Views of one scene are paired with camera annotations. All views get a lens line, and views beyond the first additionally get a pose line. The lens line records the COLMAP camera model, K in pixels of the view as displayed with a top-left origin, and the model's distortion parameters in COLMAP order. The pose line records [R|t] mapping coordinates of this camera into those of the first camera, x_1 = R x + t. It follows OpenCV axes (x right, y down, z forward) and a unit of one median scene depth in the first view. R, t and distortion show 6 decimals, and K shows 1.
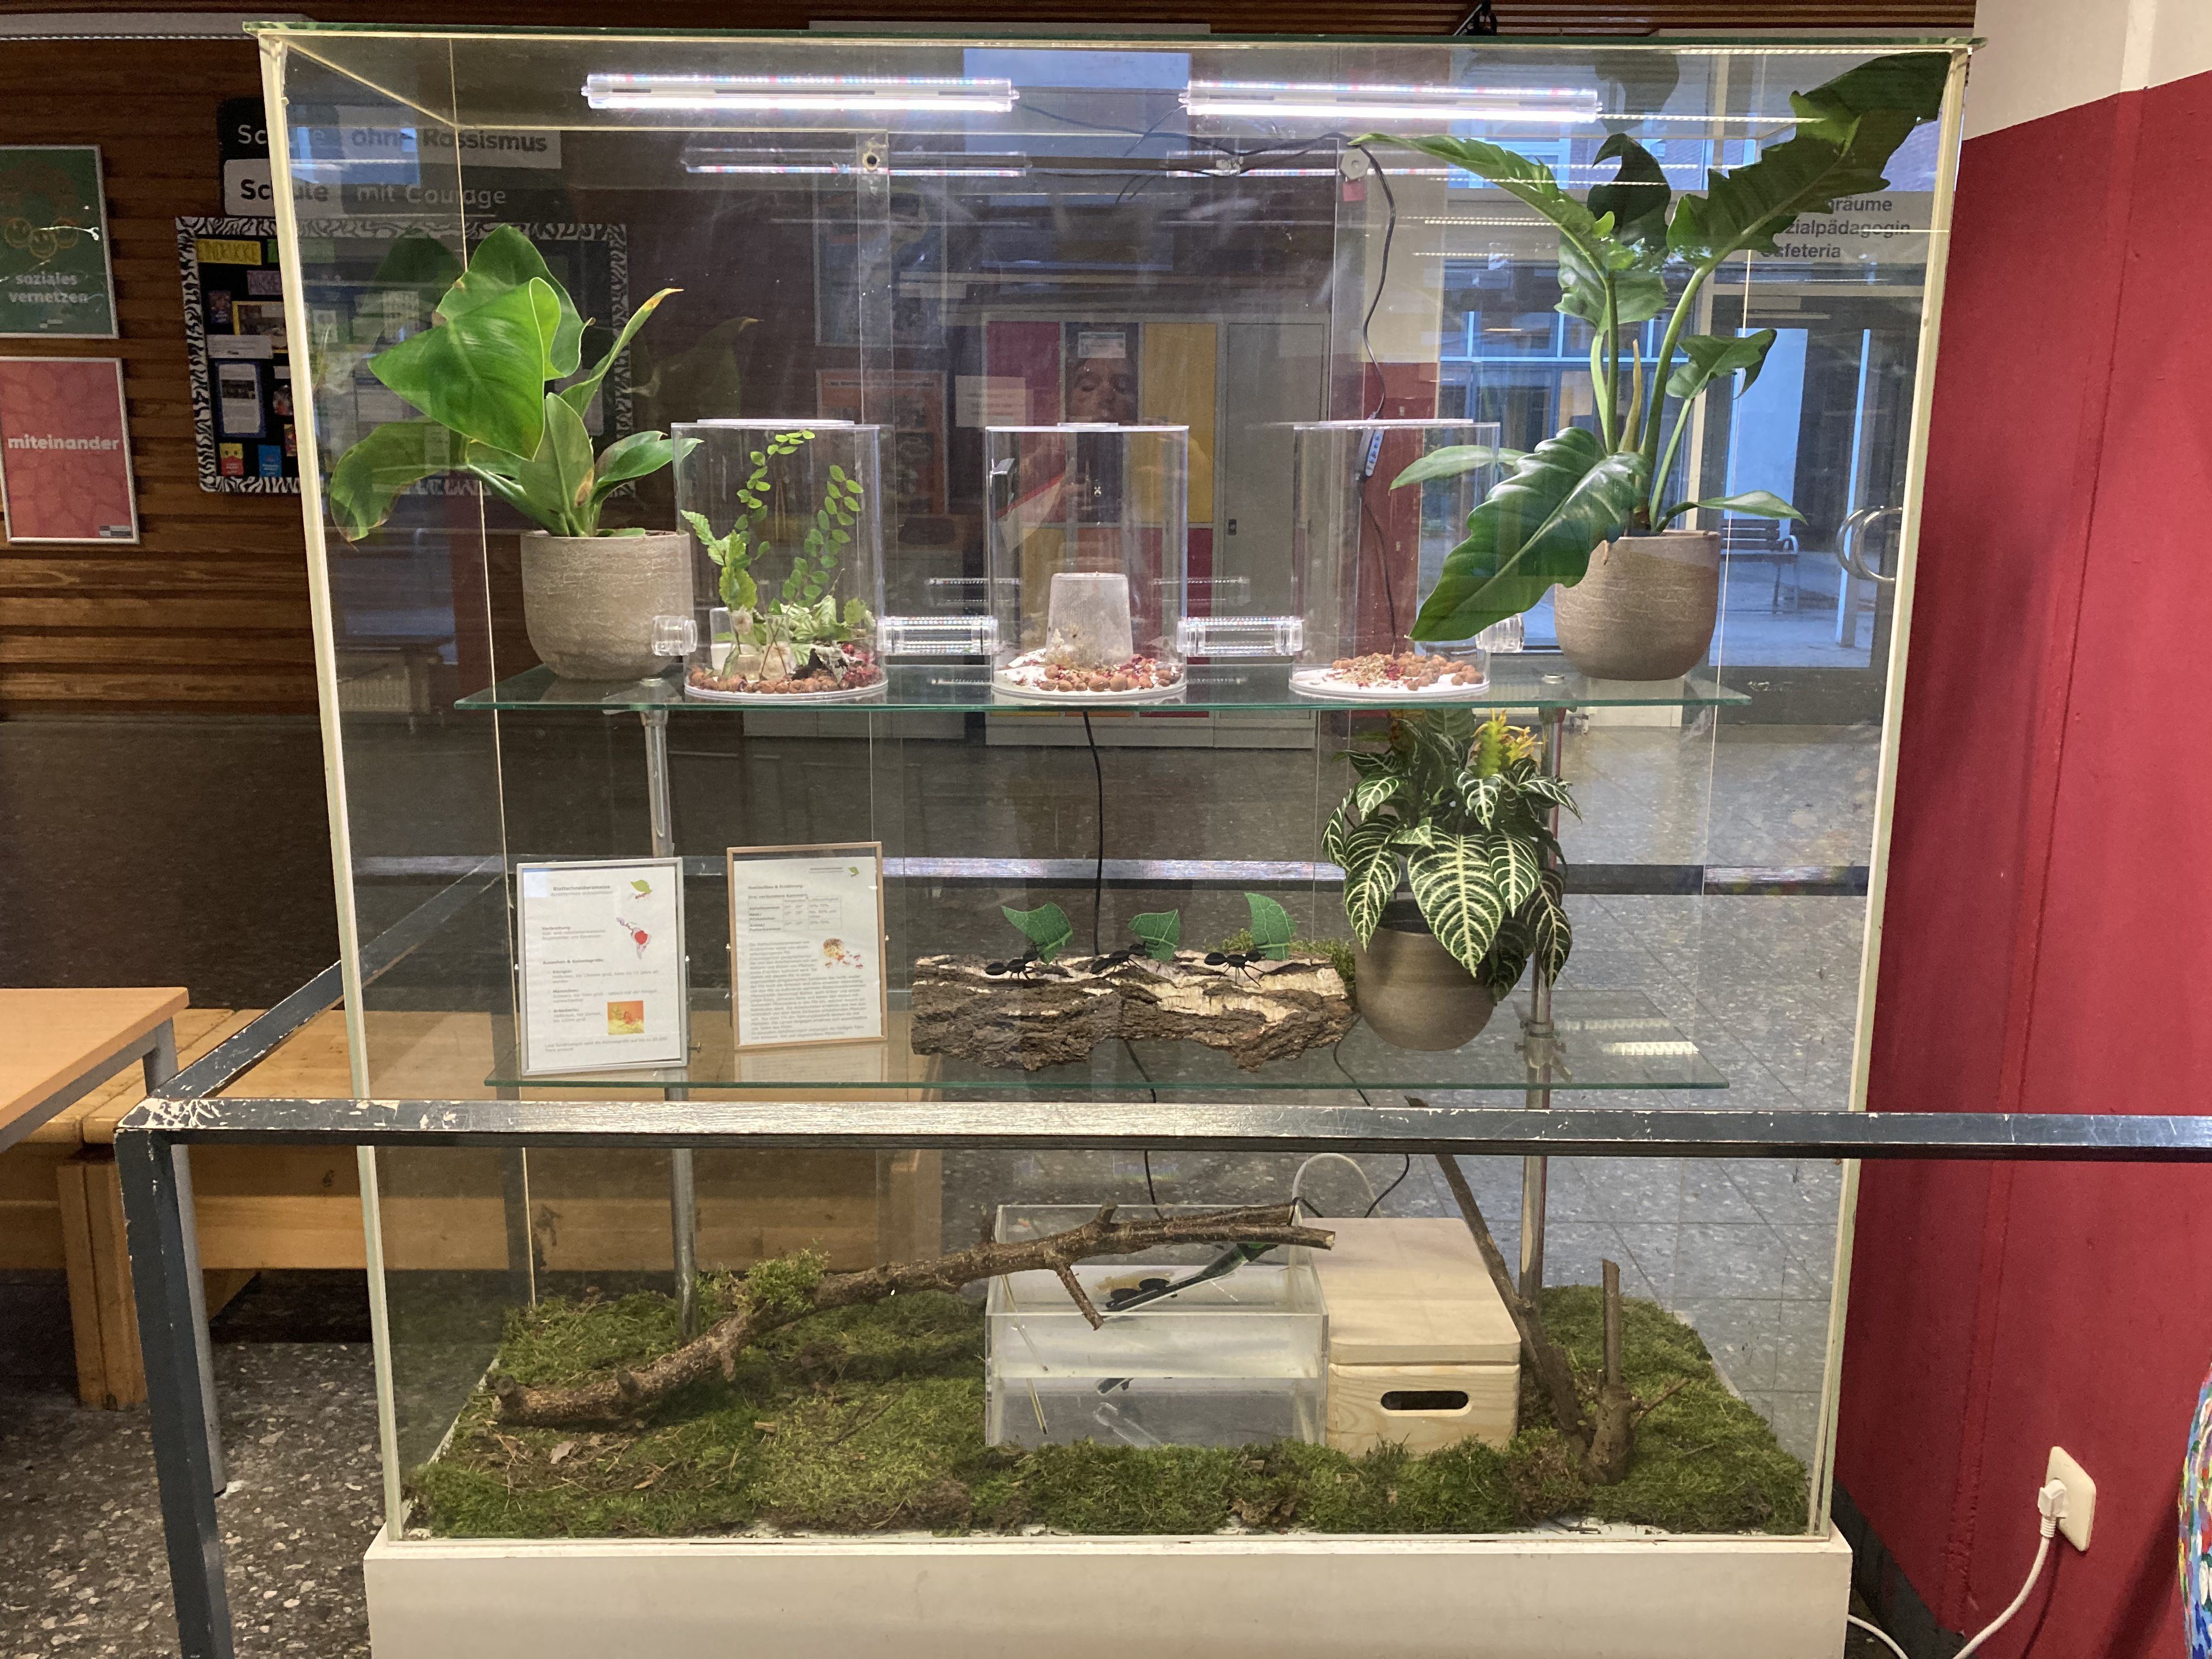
lens RADIAL K [[1812.1, 0, 1121.1], [0, 1812.1, 839.3], [0, 0, 1]] dist [0.009946, -0.044952]
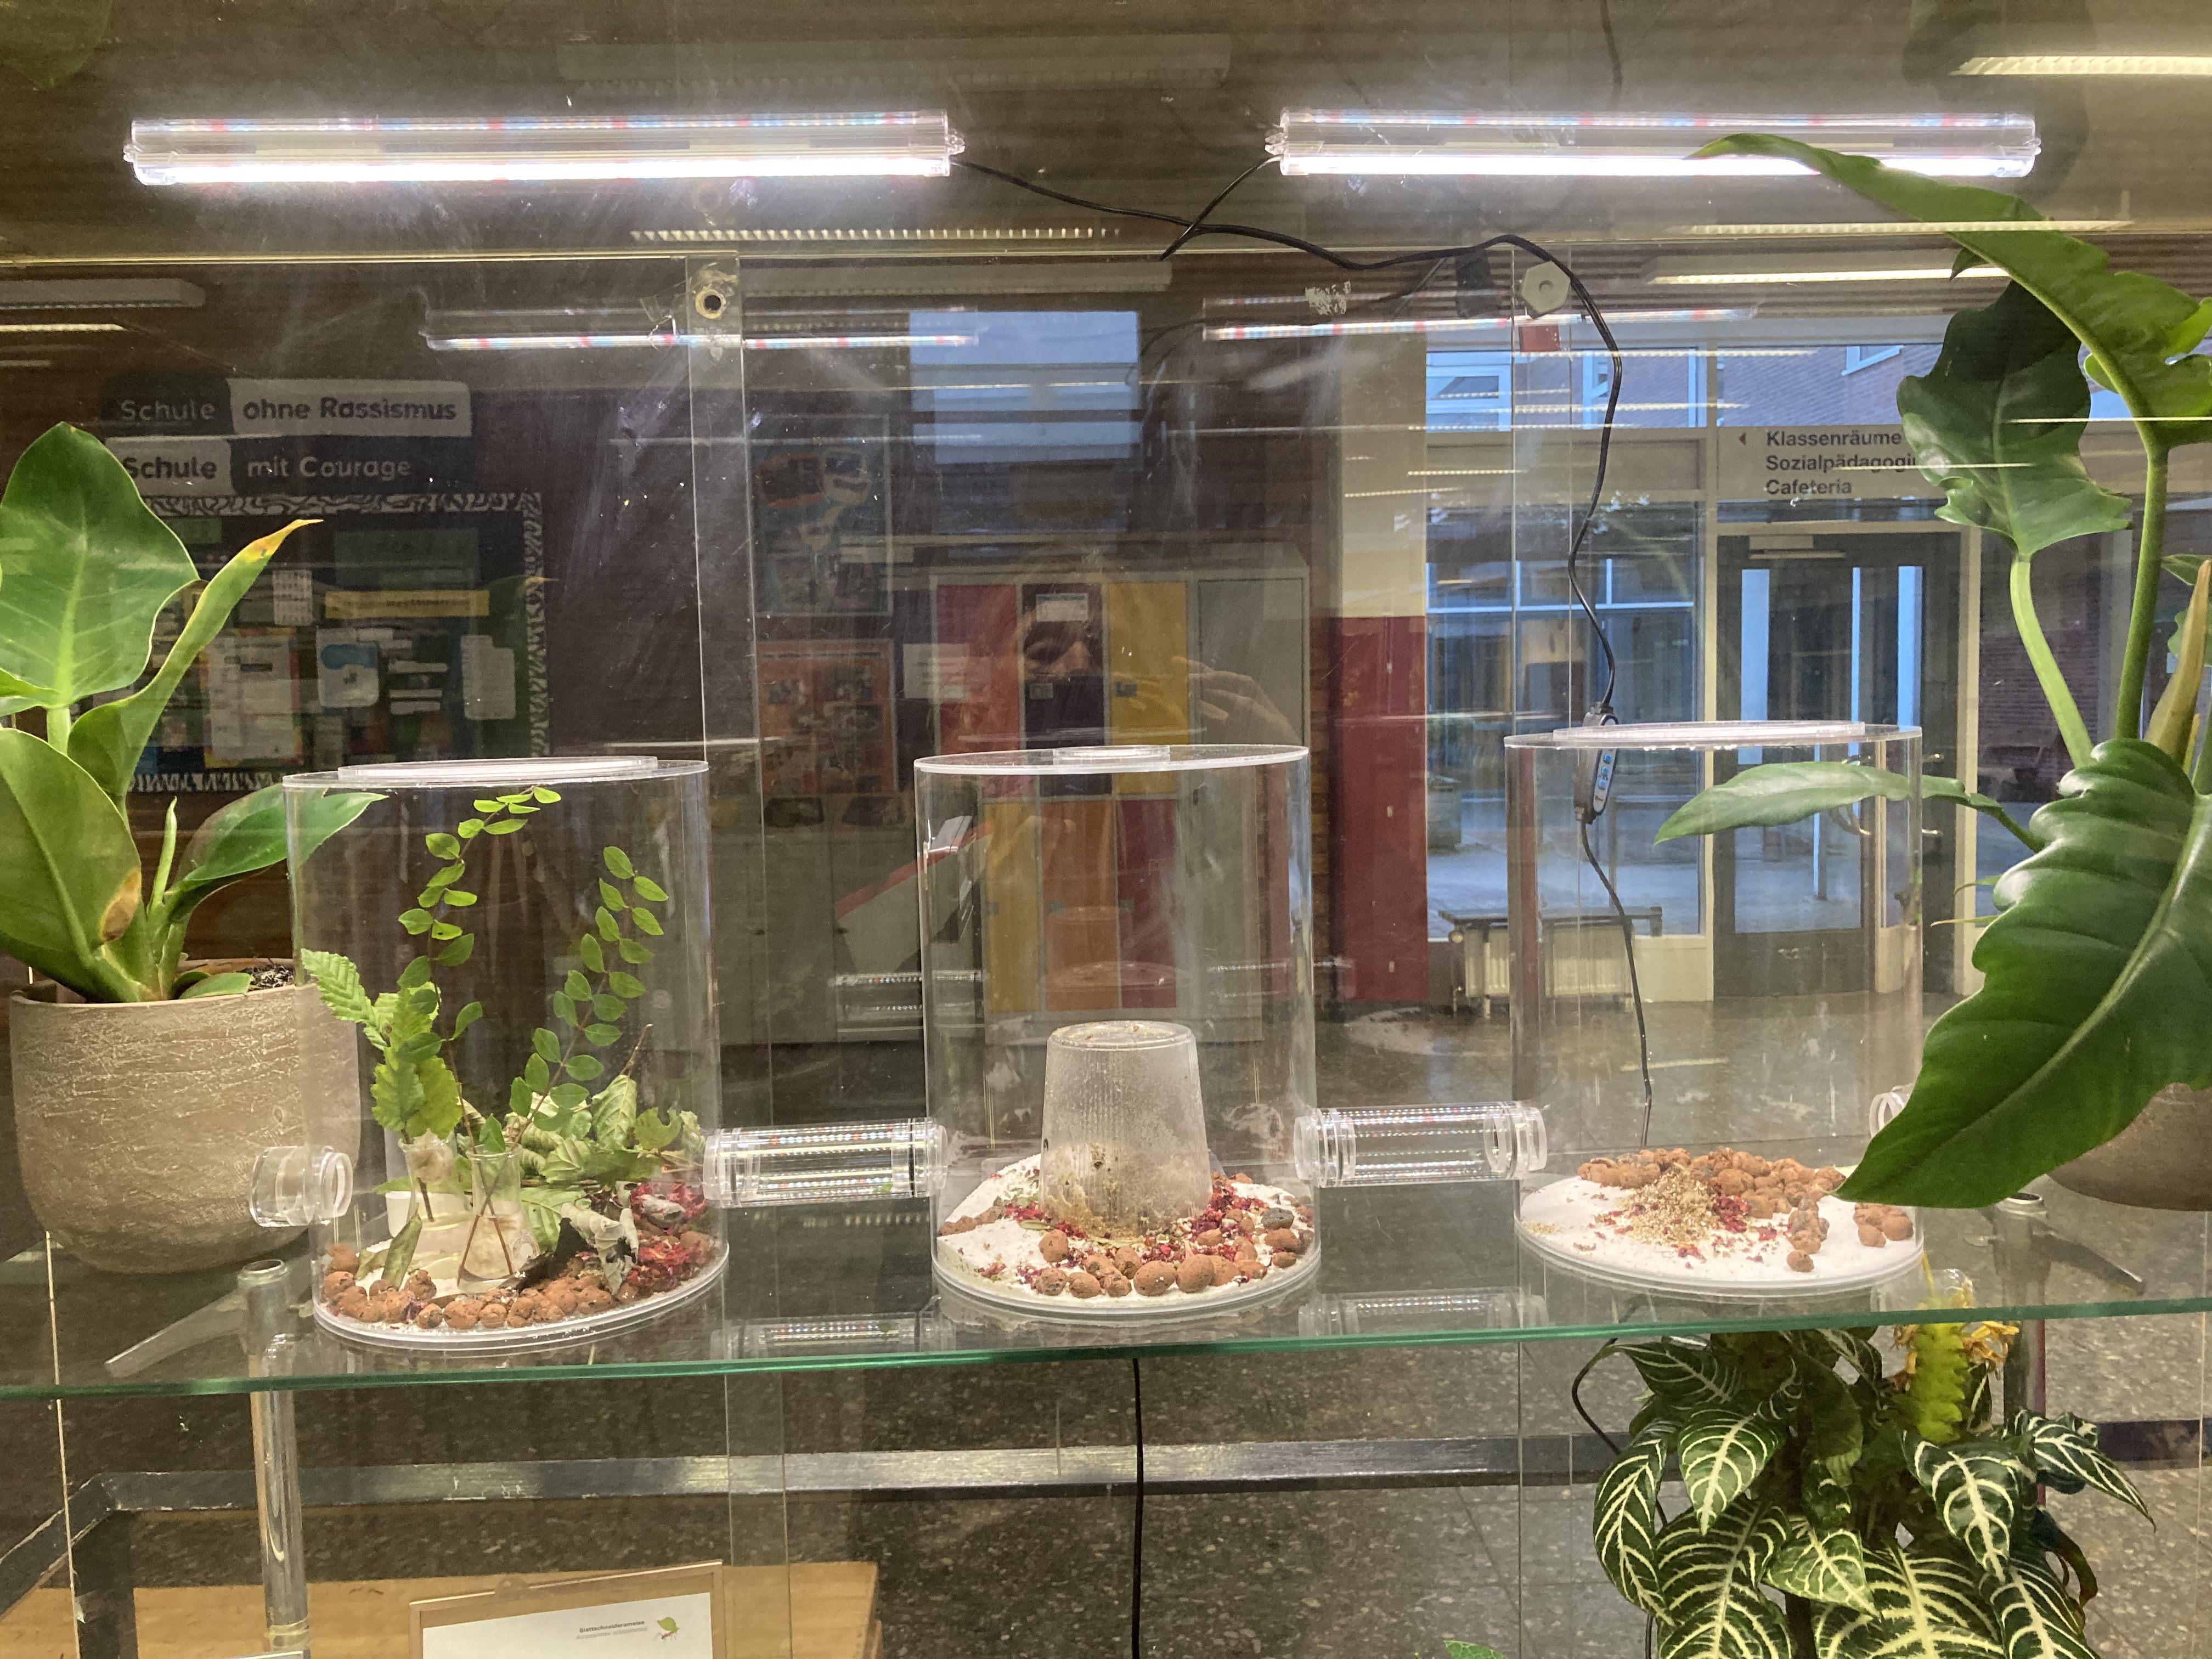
lens RADIAL K [[1812.1, 0, 1107.2], [0, 1812.1, 823.1], [0, 0, 1]] dist [0.009946, -0.044952]
pose [[0.999413, -0.030047, 0.016459, -0.028067], [0.032135, 0.988713, -0.146337, -0.130530], [-0.011876, 0.146780, 0.989098, 0.484494]]
